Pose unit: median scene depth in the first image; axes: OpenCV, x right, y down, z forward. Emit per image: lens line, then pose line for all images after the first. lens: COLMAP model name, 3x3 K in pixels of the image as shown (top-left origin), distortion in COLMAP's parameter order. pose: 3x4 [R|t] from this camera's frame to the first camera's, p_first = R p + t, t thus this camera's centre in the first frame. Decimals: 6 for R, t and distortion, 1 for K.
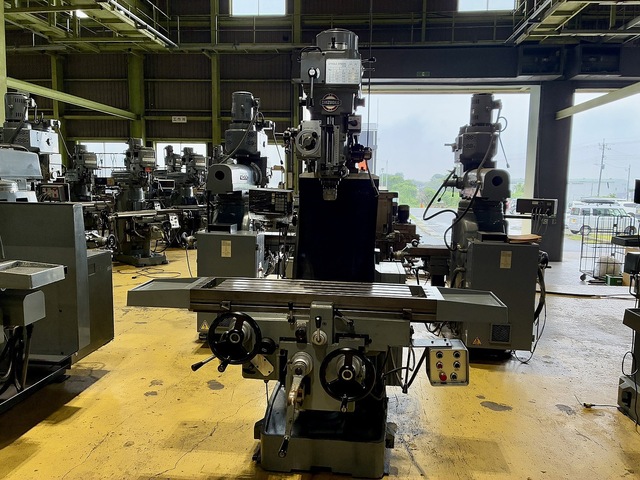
lens RADIAL K [[485.2, 0, 320.0], [0, 485.2, 240.0], [0, 0, 1]] dist [0.055664, -0.072830]
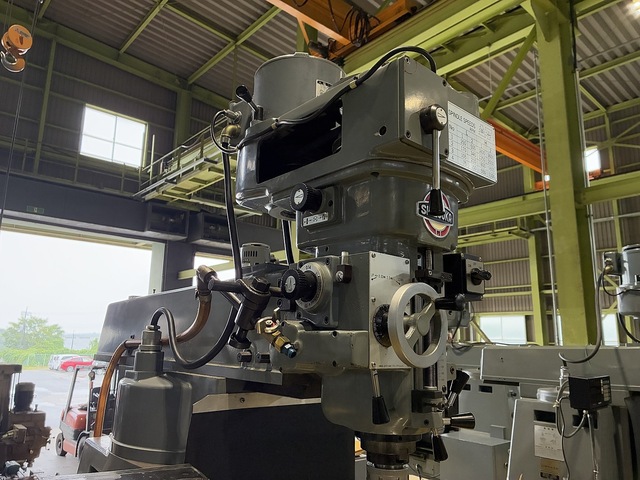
lens RADIAL K [[485.2, 0, 320.0], [0, 485.2, 240.0], [0, 0, 1]] dist [0.055664, -0.072830]
pose [[0.680489, 0.148391, 0.717575, -0.048642], [0.079153, 0.958664, -0.273309, -0.030071], [-0.728470, 0.242782, 0.640615, 0.145212]]
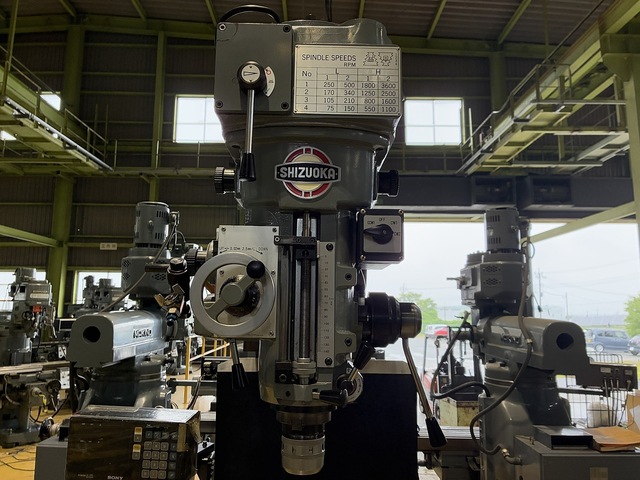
lens RADIAL K [[485.2, 0, 320.0], [0, 485.2, 240.0], [0, 0, 1]] dist [0.055664, -0.072830]
pose [[0.994126, 0.007328, 0.107978, -0.000824], [0.020623, 0.966597, -0.255471, -0.027079], [-0.106244, 0.256198, 0.960768, 0.121540]]
